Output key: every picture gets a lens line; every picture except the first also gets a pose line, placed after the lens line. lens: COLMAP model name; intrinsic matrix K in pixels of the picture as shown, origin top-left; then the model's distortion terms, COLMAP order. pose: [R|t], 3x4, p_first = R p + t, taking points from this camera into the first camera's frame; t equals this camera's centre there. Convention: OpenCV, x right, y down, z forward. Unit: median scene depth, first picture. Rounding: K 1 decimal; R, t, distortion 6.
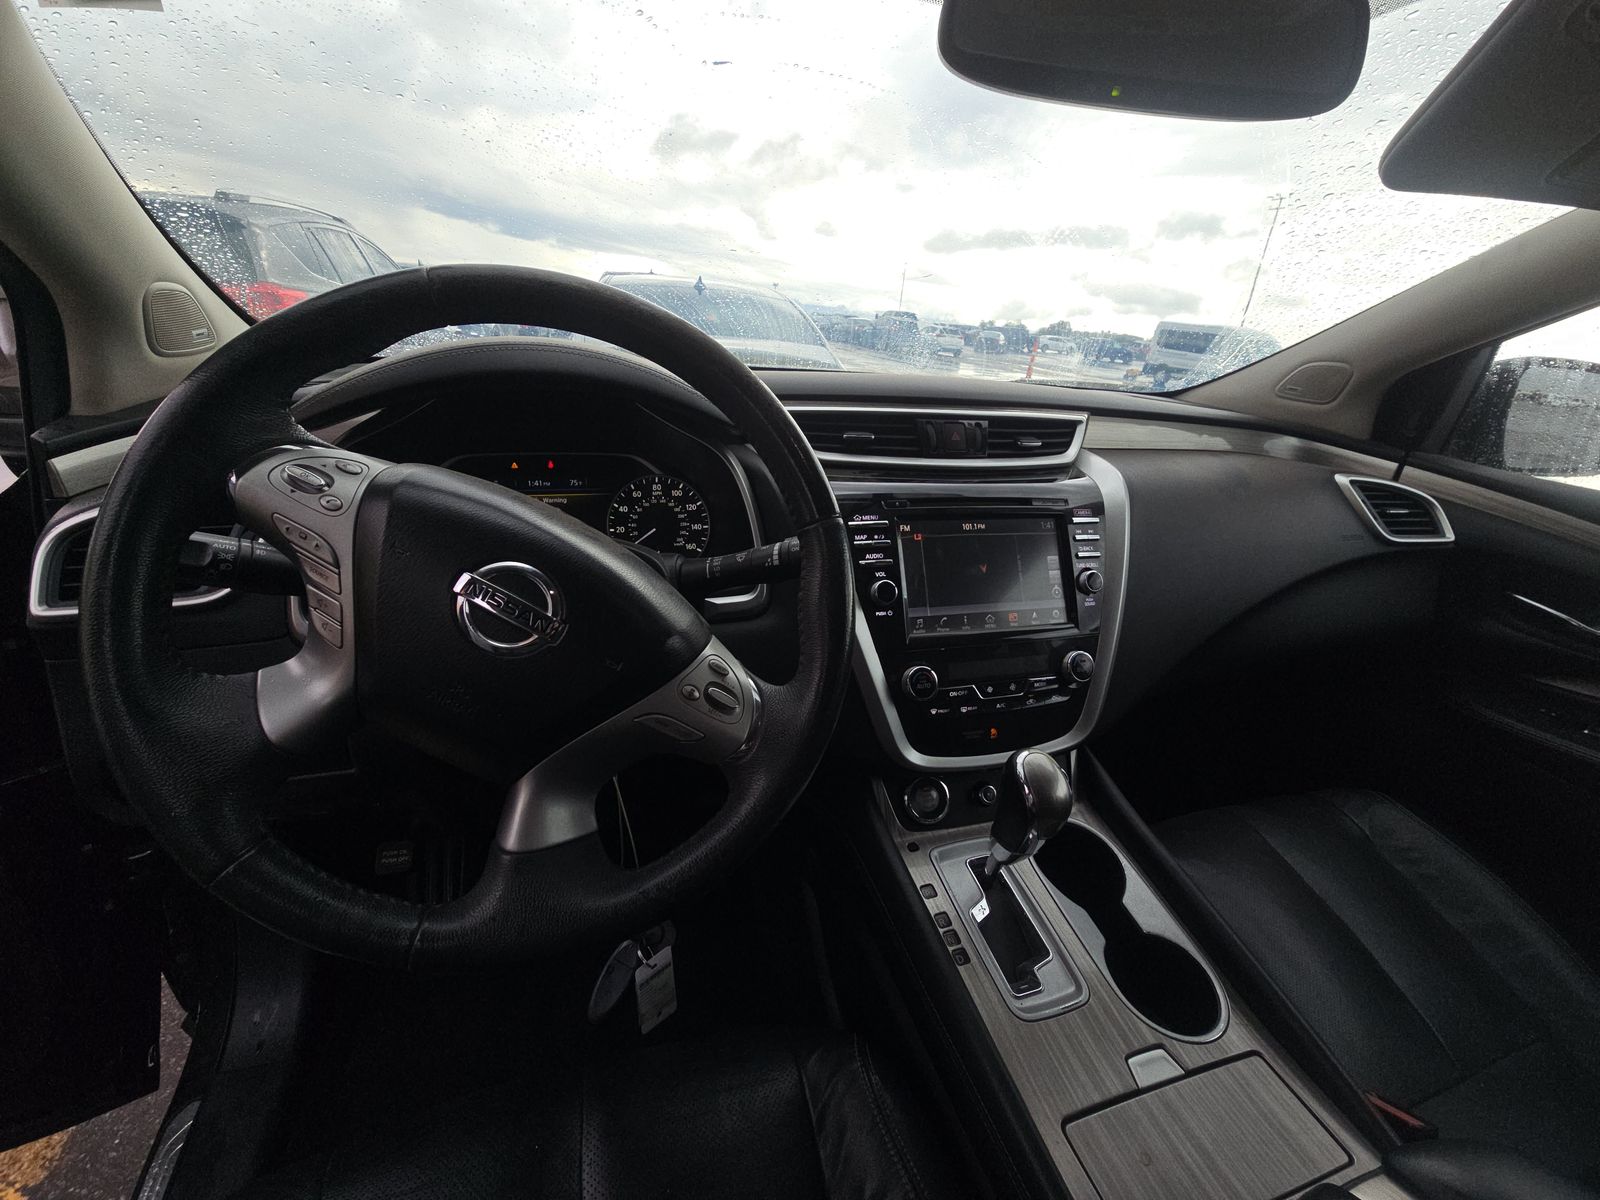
lens RADIAL K [[679.9, 0, 833.3], [0, 679.9, 601.2], [0, 0, 1]] dist [-0.015667, -0.001394]
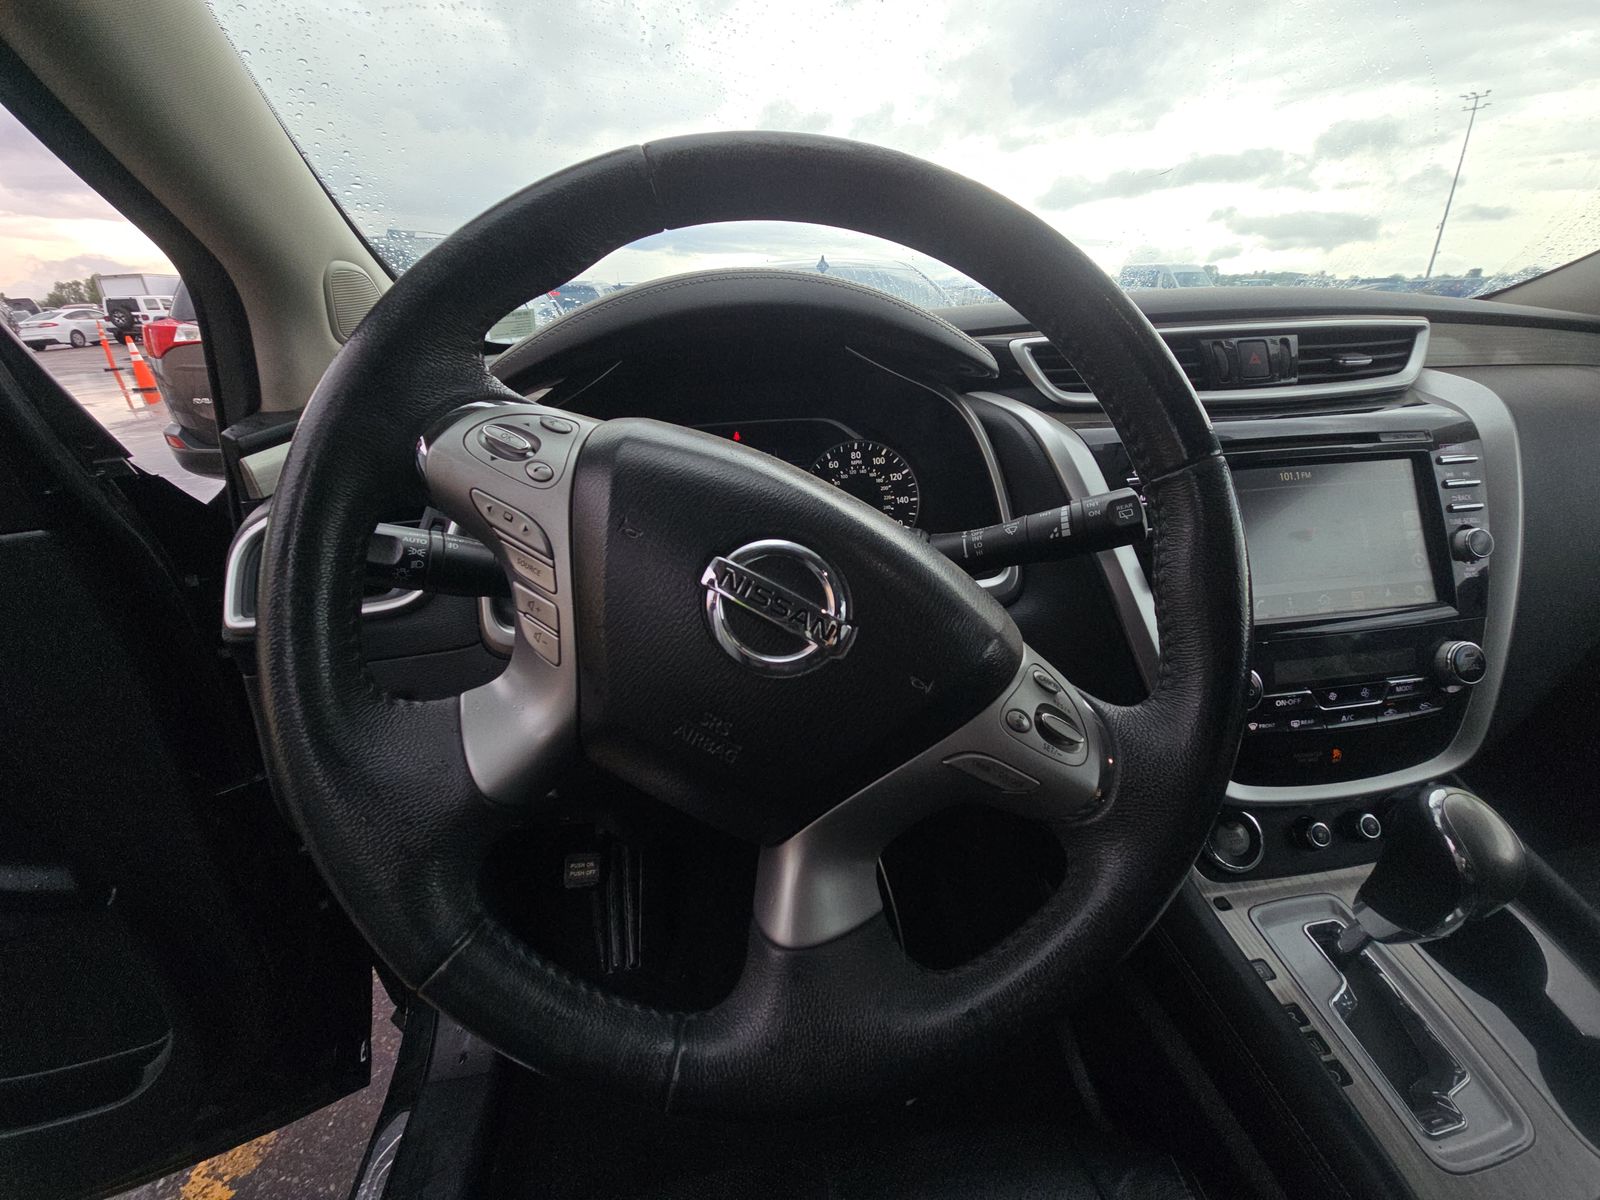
lens RADIAL K [[657.6, 0, 800.0], [0, 657.6, 600.0], [0, 0, 1]] dist [-0.002210, -0.011839]
pose [[0.979588, -0.028268, -0.199020, -0.231162], [0.032167, 0.999348, 0.016384, -0.004648], [0.198427, -0.022451, 0.979858, 0.244307]]
